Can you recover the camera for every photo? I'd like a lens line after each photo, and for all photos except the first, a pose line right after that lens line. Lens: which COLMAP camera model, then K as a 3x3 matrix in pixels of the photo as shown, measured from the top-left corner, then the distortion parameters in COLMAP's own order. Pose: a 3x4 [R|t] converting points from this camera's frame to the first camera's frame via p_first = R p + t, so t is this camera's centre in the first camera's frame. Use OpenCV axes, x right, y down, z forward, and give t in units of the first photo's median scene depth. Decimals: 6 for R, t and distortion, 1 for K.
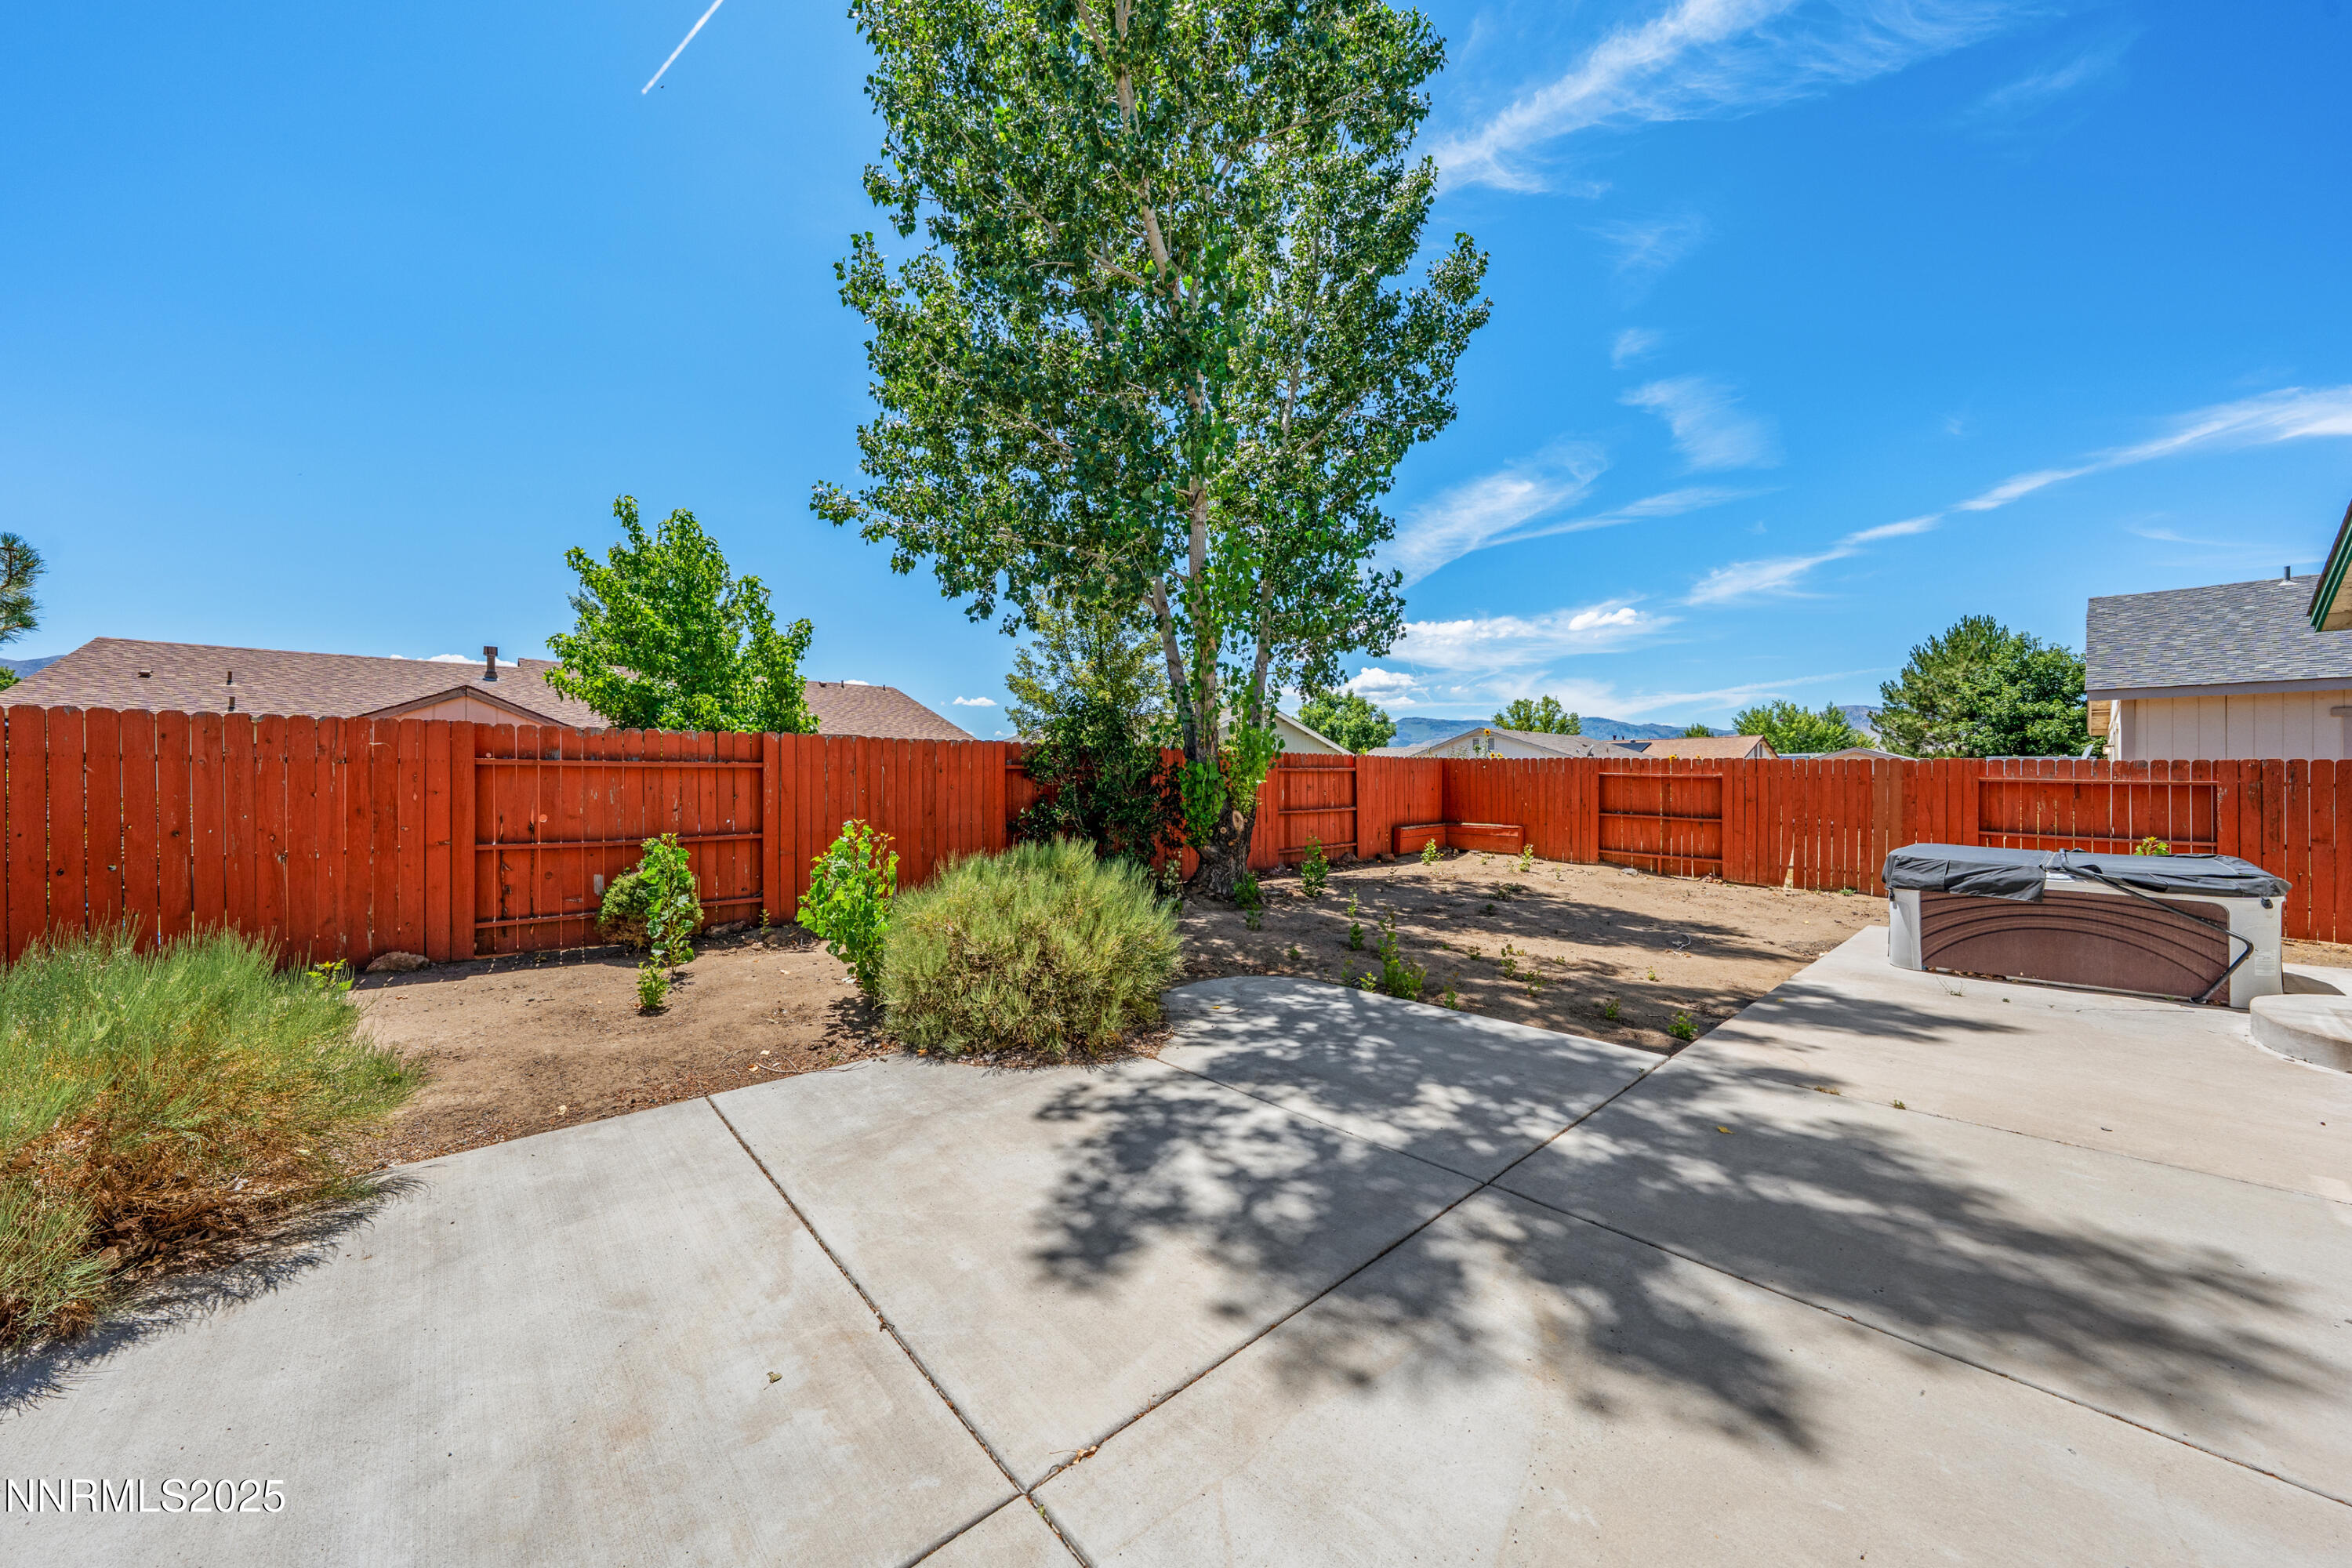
lens RADIAL K [[819.3, 0, 1176.0], [0, 819.3, 784.0], [0, 0, 1]] dist [-0.000057, 0.000133]
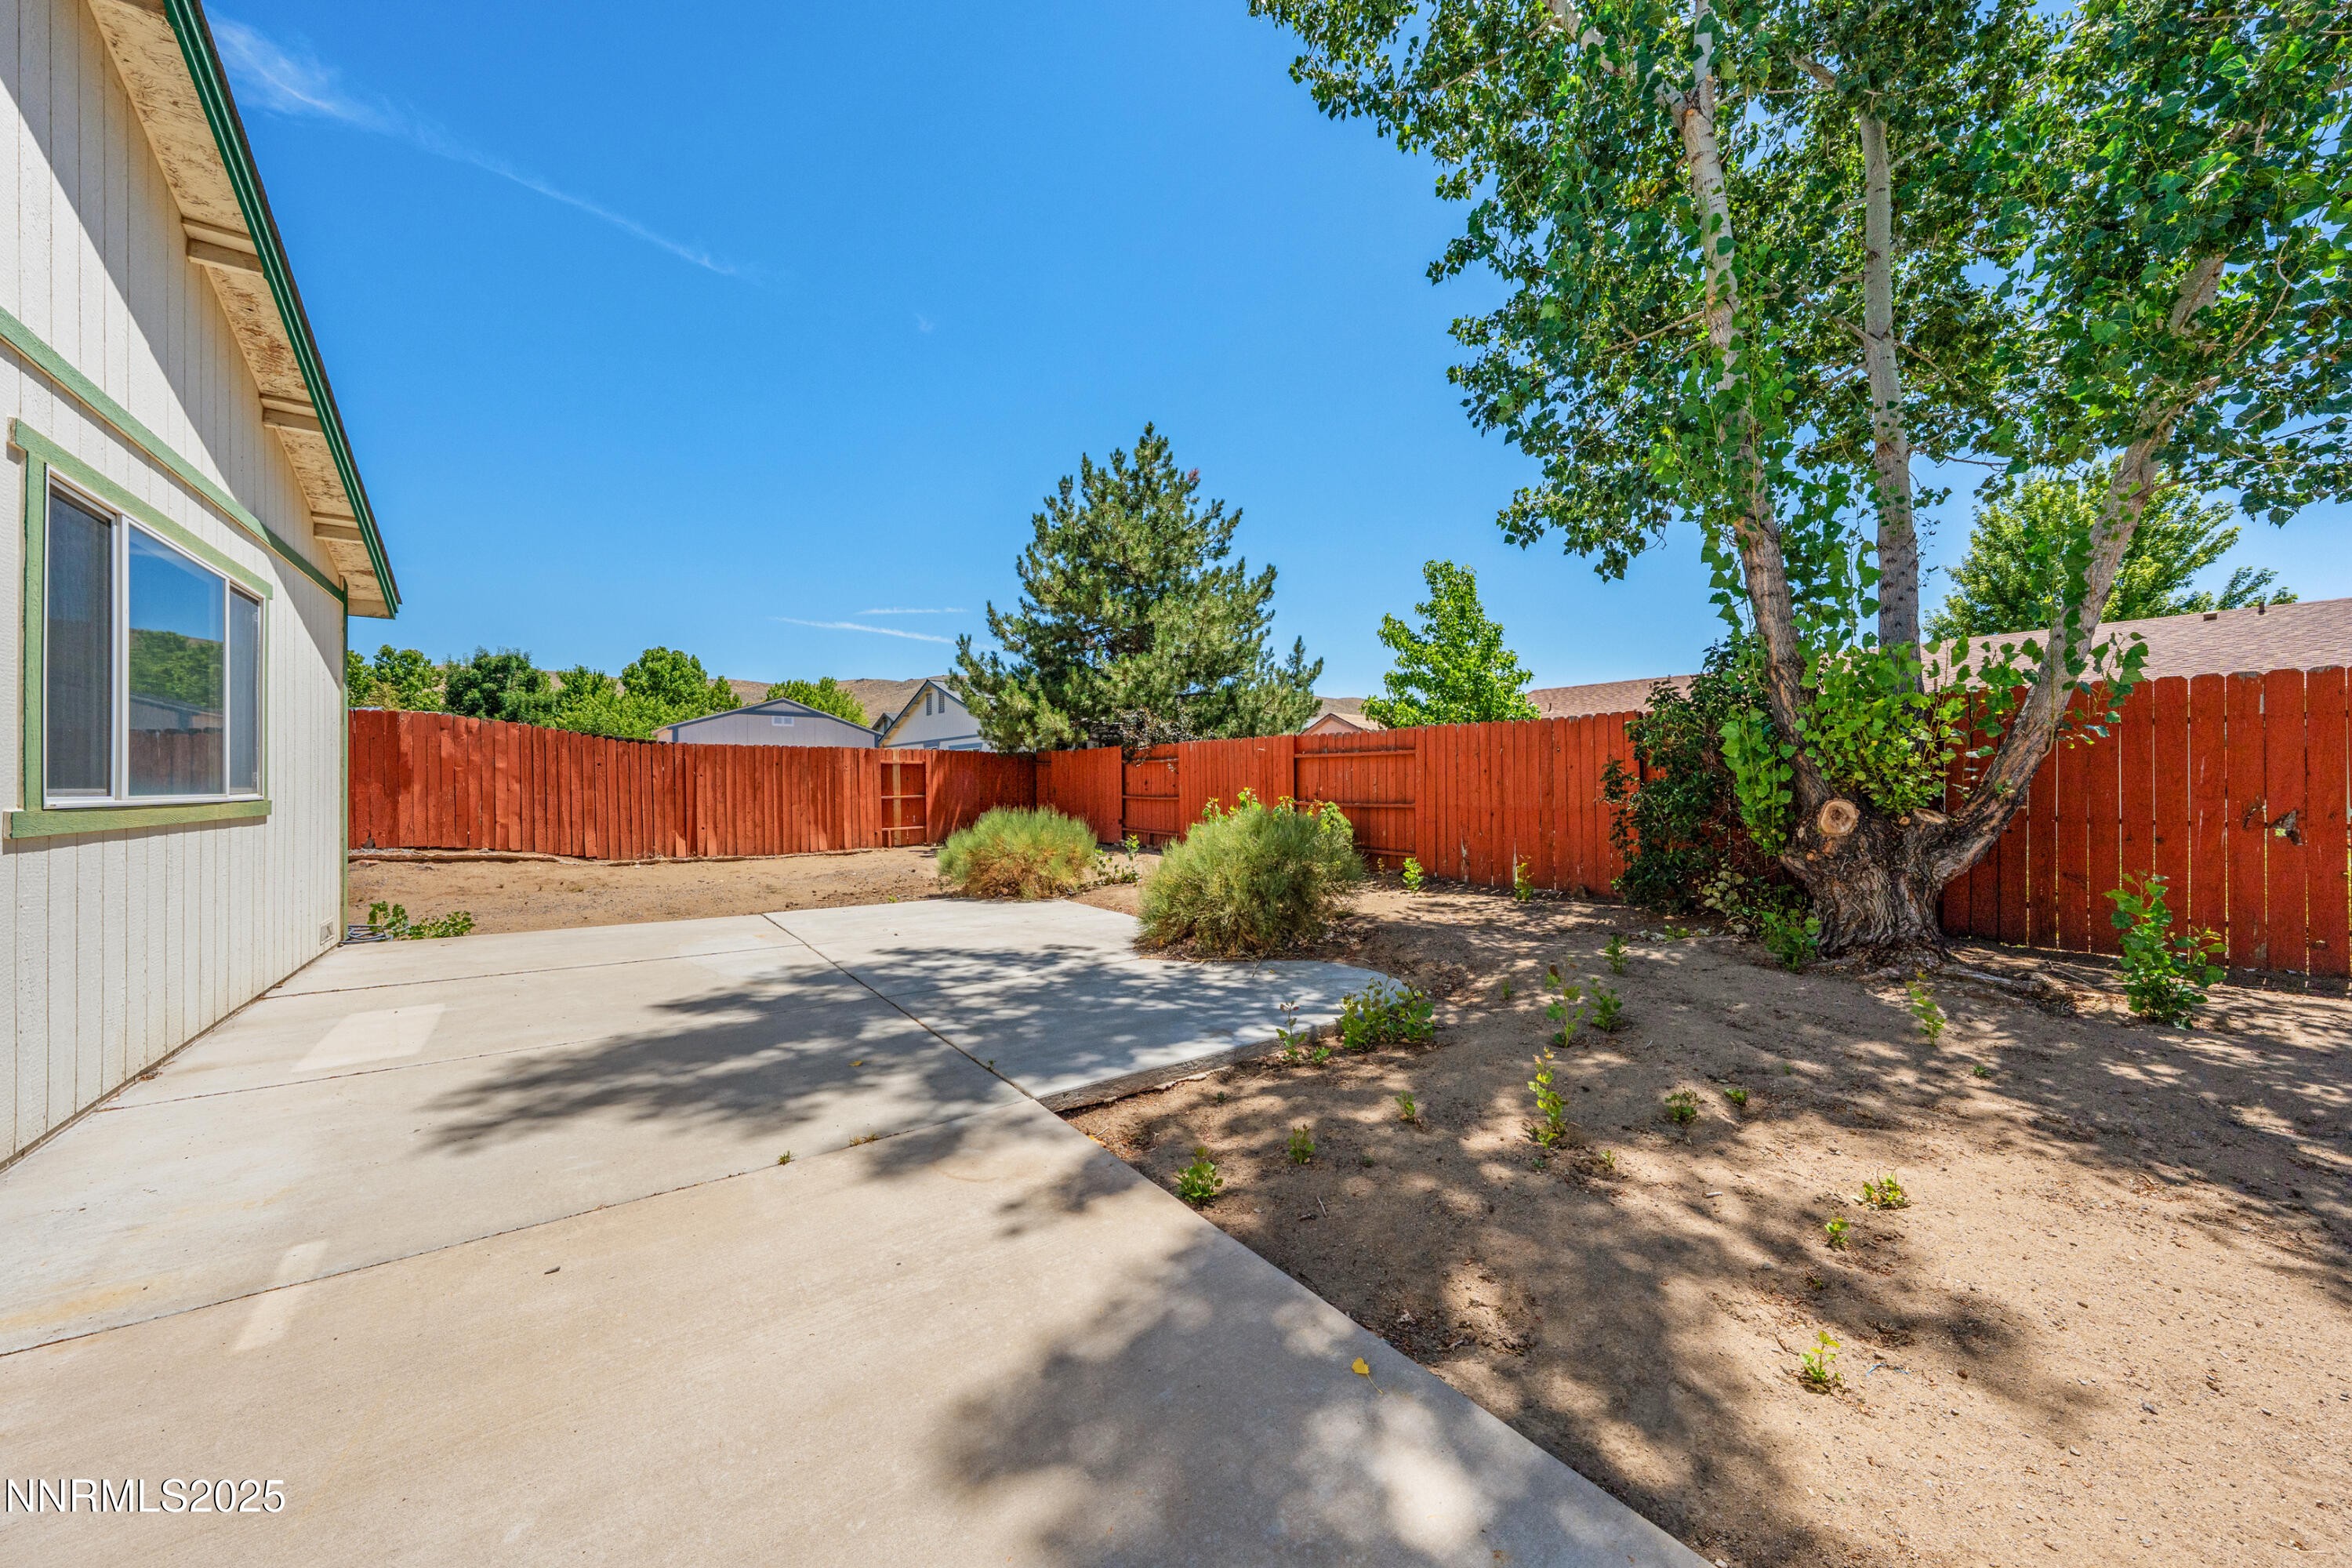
lens RADIAL K [[819.3, 0, 1176.0], [0, 819.3, 784.0], [0, 0, 1]] dist [-0.000057, 0.000133]
pose [[-0.088740, 0.003178, -0.996050, 1.605075], [-0.002535, 0.999991, 0.003416, 0.051158], [0.996052, 0.002829, -0.088731, 1.437862]]
